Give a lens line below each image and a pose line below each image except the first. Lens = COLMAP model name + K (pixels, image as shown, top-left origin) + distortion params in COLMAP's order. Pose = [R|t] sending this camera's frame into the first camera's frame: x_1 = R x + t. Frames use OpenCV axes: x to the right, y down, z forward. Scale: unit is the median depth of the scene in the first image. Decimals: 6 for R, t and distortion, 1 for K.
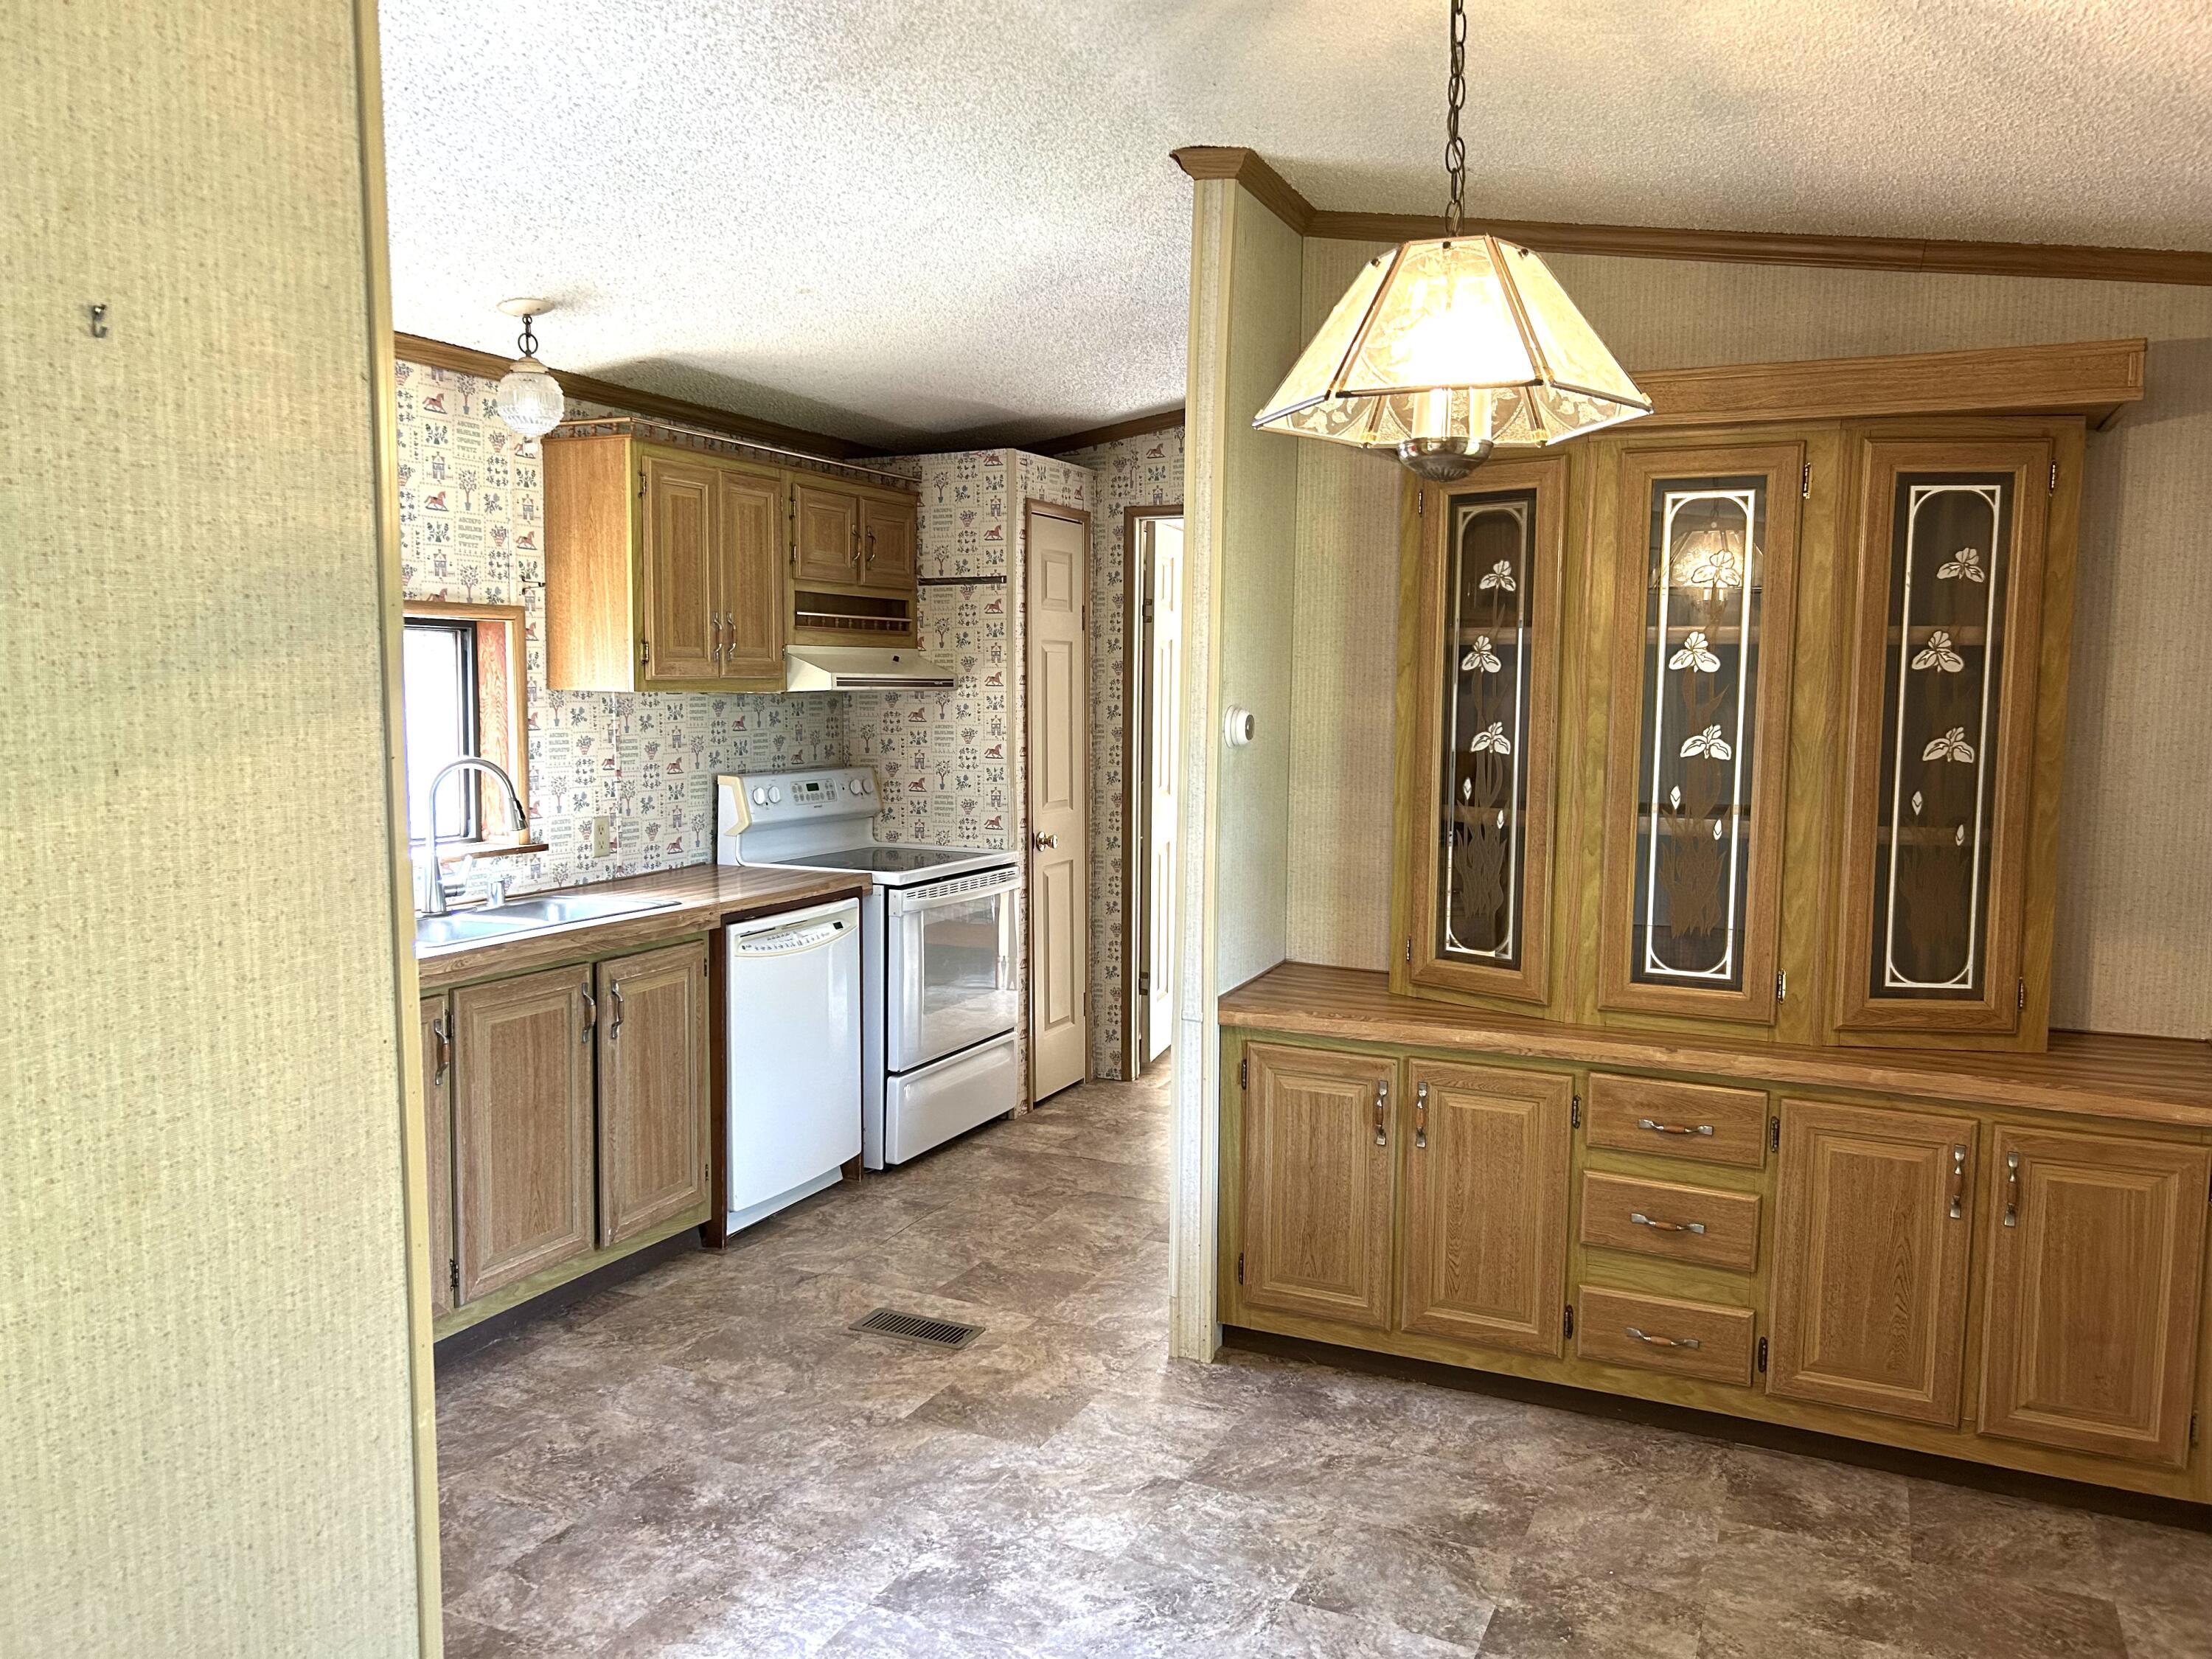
lens RADIAL K [[1598.8, 0, 1100.1], [0, 1598.8, 824.8], [0, 0, 1]] dist [0.081382, -0.391031]
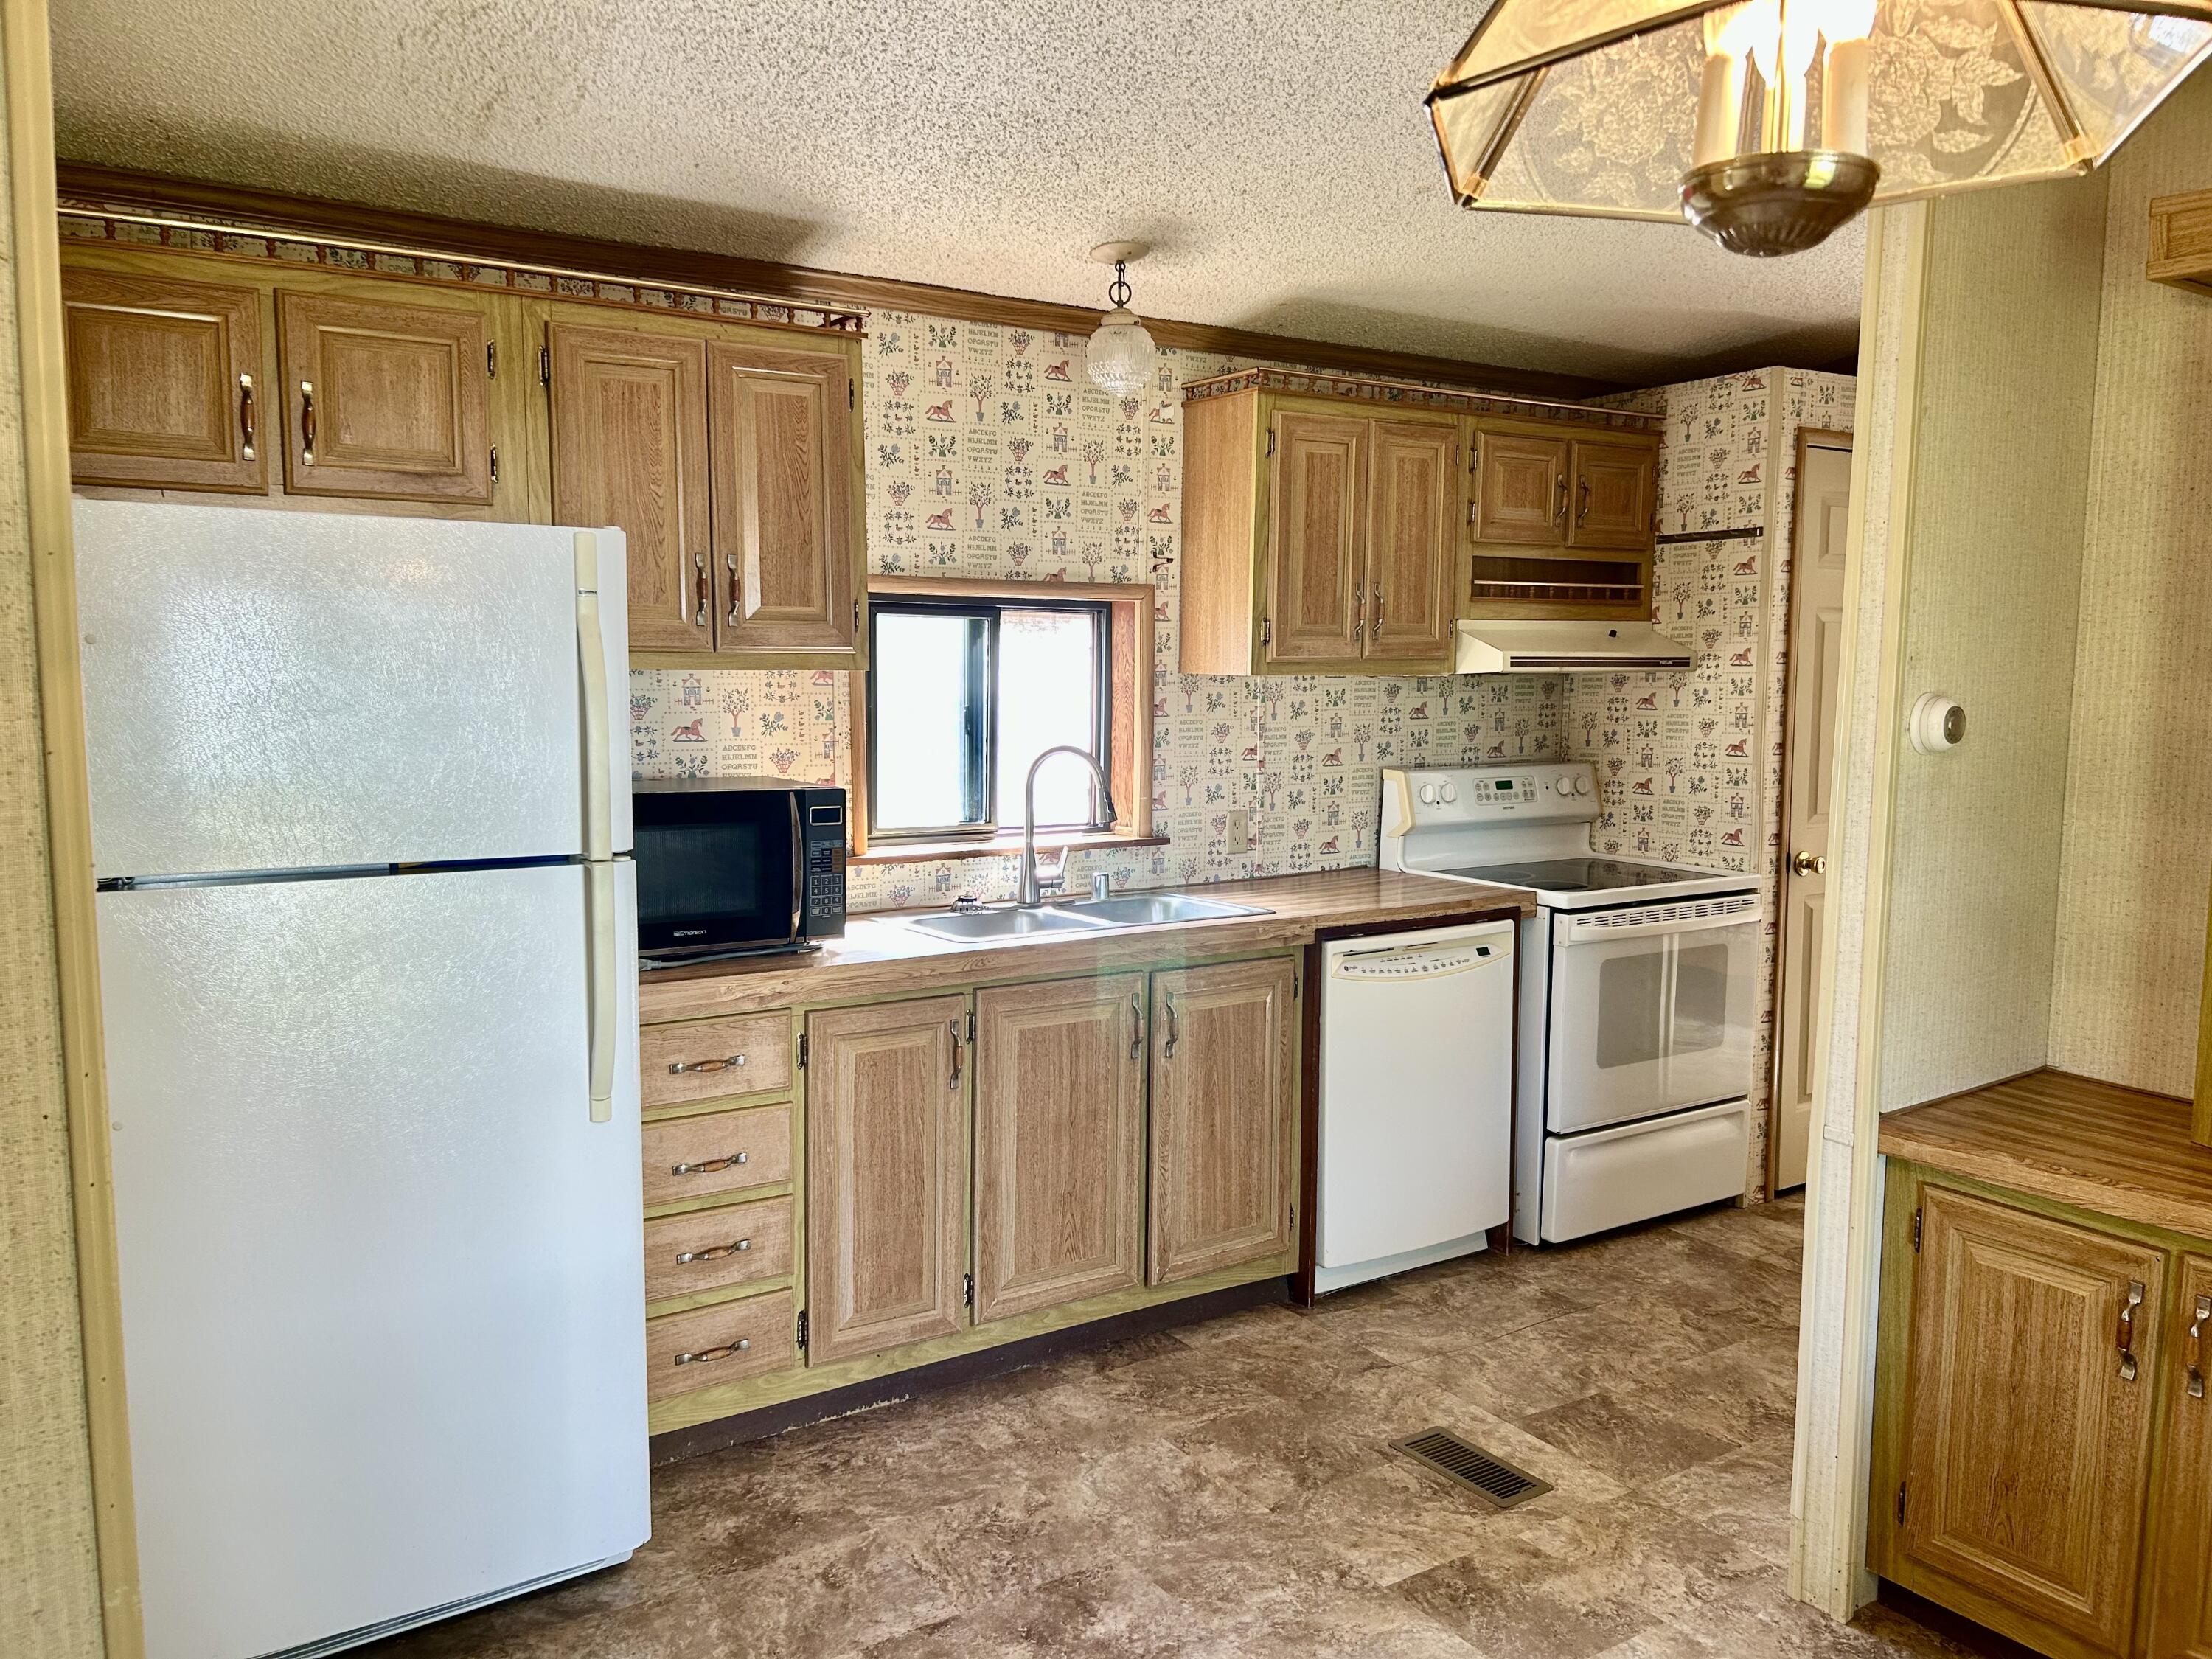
lens RADIAL K [[1610.4, 0, 1106.0], [0, 1610.4, 829.5], [0, 0, 1]] dist [0.026725, -0.067918]
pose [[0.841006, 0.049850, -0.538724, 0.132288], [-0.042955, 0.998755, 0.025361, -0.015144], [0.539318, 0.001812, 0.842101, 0.189356]]
